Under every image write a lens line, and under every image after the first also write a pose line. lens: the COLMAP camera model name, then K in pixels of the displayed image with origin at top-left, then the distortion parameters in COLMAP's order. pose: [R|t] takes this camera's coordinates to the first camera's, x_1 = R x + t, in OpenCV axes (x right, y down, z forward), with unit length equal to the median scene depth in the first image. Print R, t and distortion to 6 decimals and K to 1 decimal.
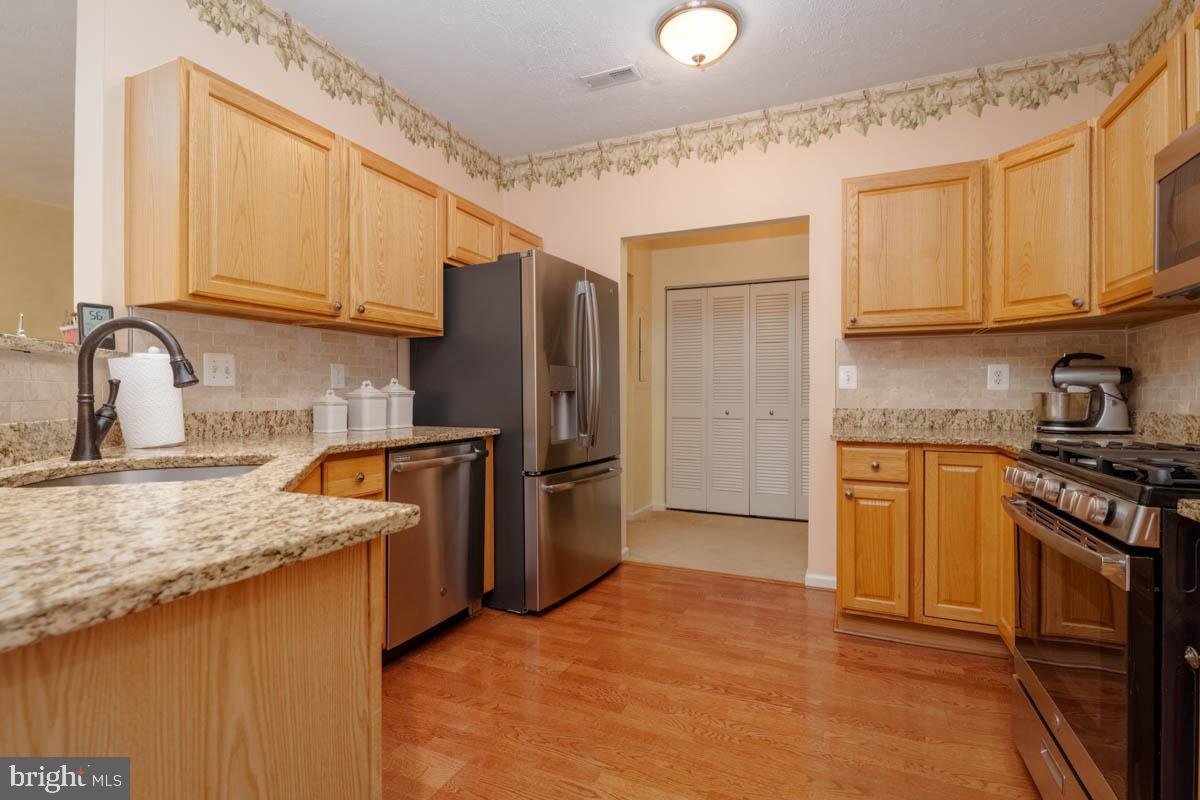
lens RADIAL K [[567.5, 0, 600.0], [0, 567.5, 400.0], [0, 0, 1]] dist [-0.000633, -0.000132]
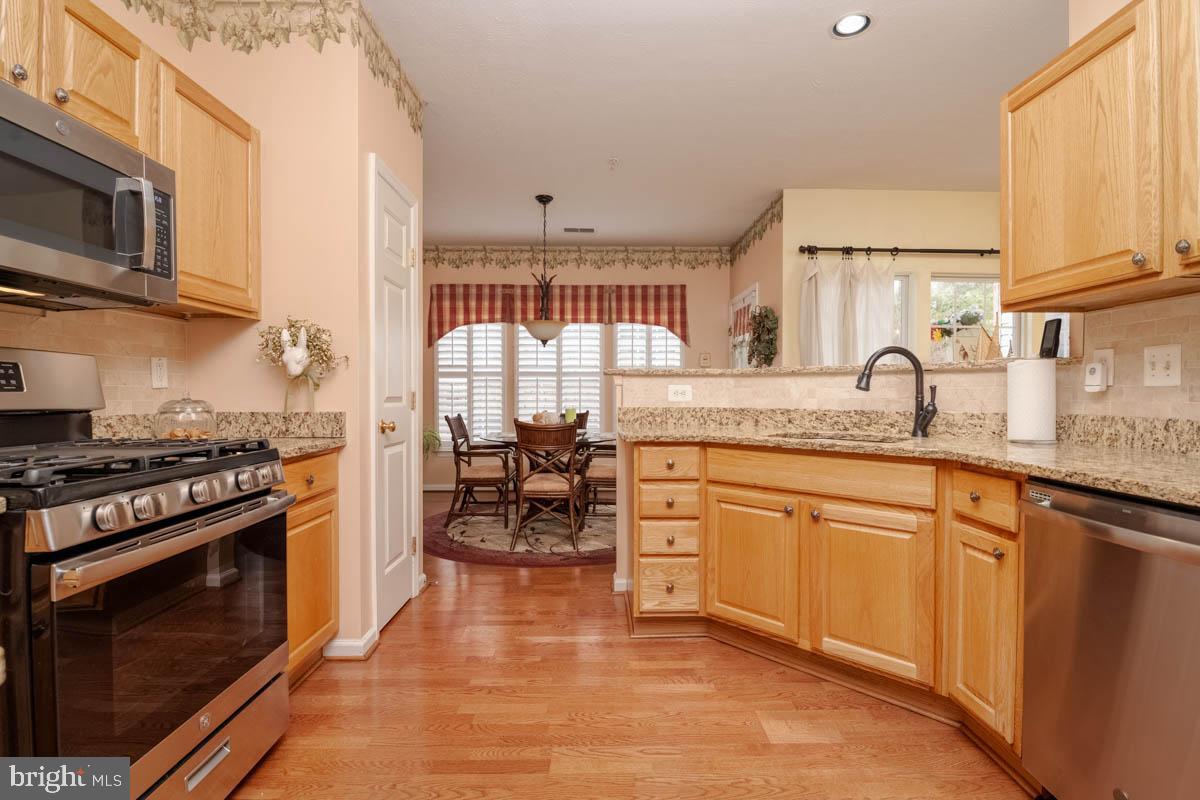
lens RADIAL K [[579.6, 0, 621.2], [0, 579.6, 399.9], [0, 0, 1]] dist [-0.001264, -0.009774]
pose [[-0.899637, 0.002596, -0.436630, 0.389473], [-0.007507, 0.999743, 0.021412, -0.017779], [0.436573, 0.022541, -0.899386, 1.473820]]
